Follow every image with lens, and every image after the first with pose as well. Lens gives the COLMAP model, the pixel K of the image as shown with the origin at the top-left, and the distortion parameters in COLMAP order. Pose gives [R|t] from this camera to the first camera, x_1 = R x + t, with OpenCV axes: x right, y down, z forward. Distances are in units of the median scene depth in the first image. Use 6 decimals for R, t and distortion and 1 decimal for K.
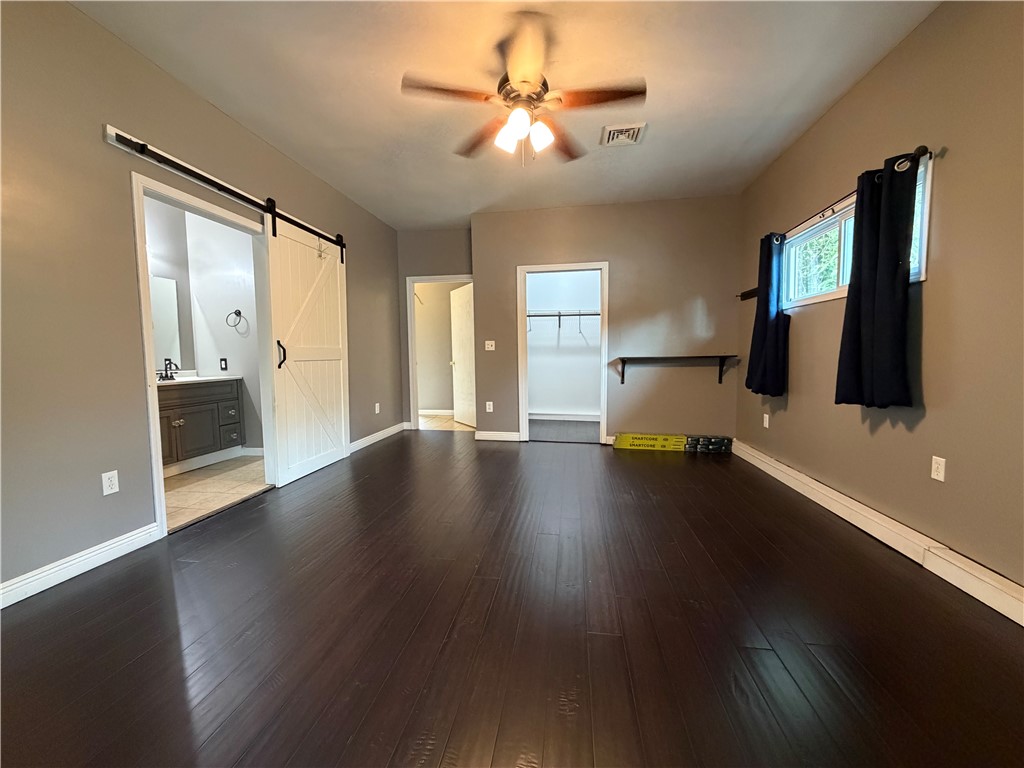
lens RADIAL K [[413.0, 0, 504.5], [0, 413.0, 386.2], [0, 0, 1]] dist [0.013709, 0.000659]
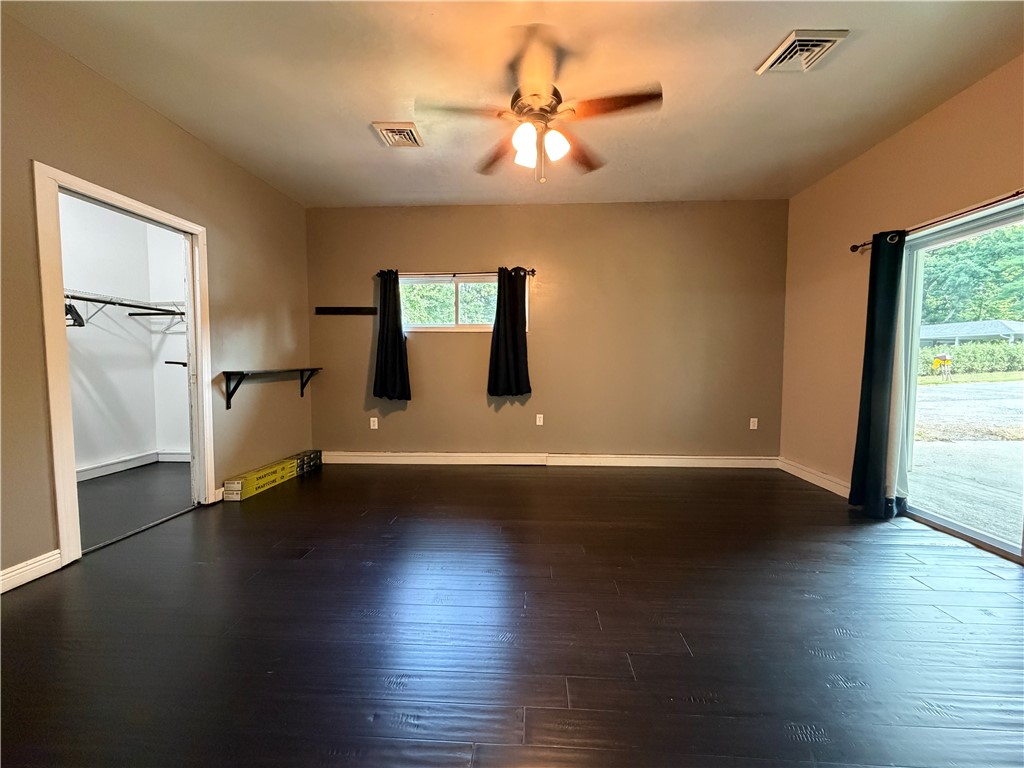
lens RADIAL K [[413.0, 0, 510.4], [0, 413.0, 381.9], [0, 0, 1]] dist [0.013709, 0.000659]
pose [[-0.106285, -0.037714, 0.993620, -0.469430], [0.075543, 0.996086, 0.045888, -0.047825], [-0.991462, 0.079939, -0.103020, 0.597333]]
